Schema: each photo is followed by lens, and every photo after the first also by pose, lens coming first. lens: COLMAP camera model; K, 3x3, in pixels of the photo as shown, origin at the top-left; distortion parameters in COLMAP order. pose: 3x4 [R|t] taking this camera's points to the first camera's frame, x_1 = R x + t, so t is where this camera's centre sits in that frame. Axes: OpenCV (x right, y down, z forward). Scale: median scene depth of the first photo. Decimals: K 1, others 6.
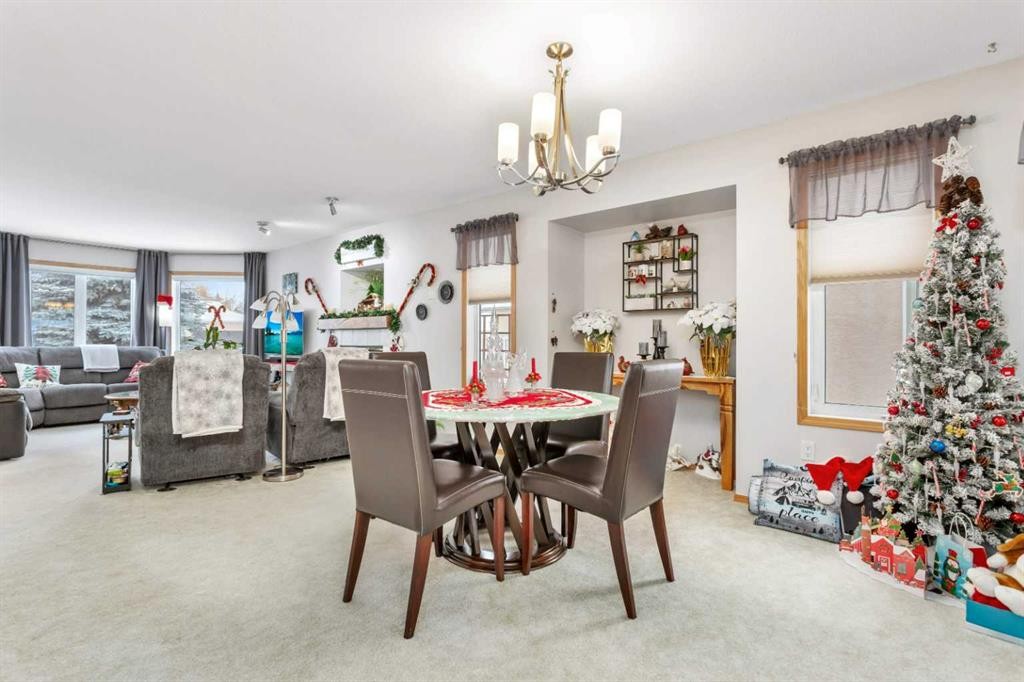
lens RADIAL K [[477.6, 0, 512.0], [0, 477.6, 341.0], [0, 0, 1]] dist [0.000269, -0.000021]
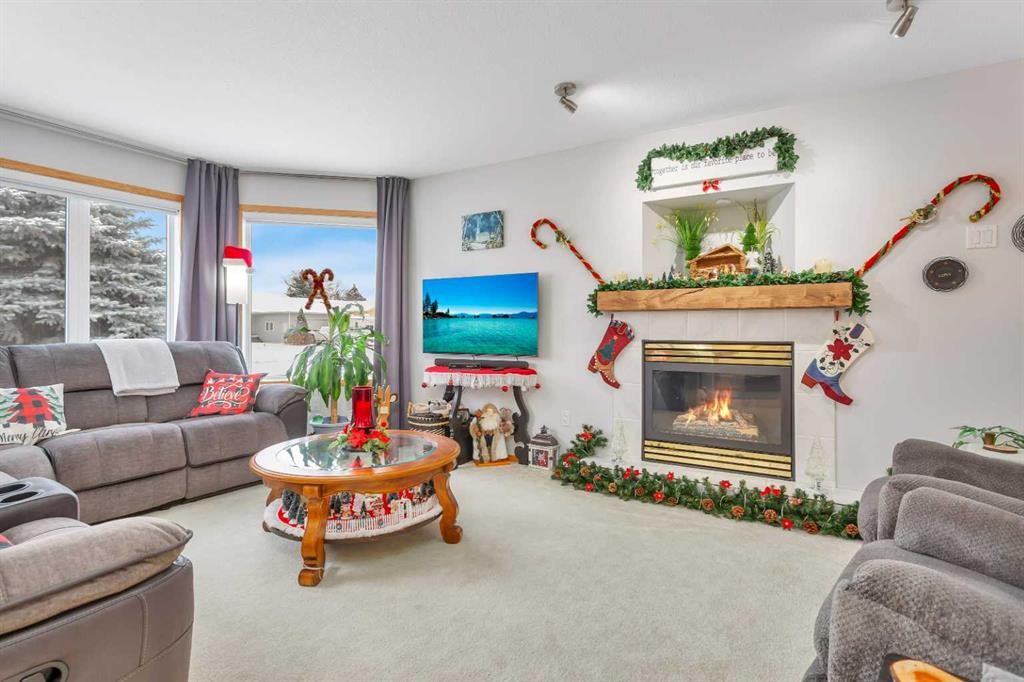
lens RADIAL K [[490.3, 0, 511.2], [0, 490.3, 332.4], [0, 0, 1]] dist [0.001077, 0.000340]
pose [[0.988110, -0.001581, 0.153739, -0.560886], [-0.000070, 0.999942, 0.010737, -0.004810], [-0.153748, -0.010620, 0.988053, 0.442727]]
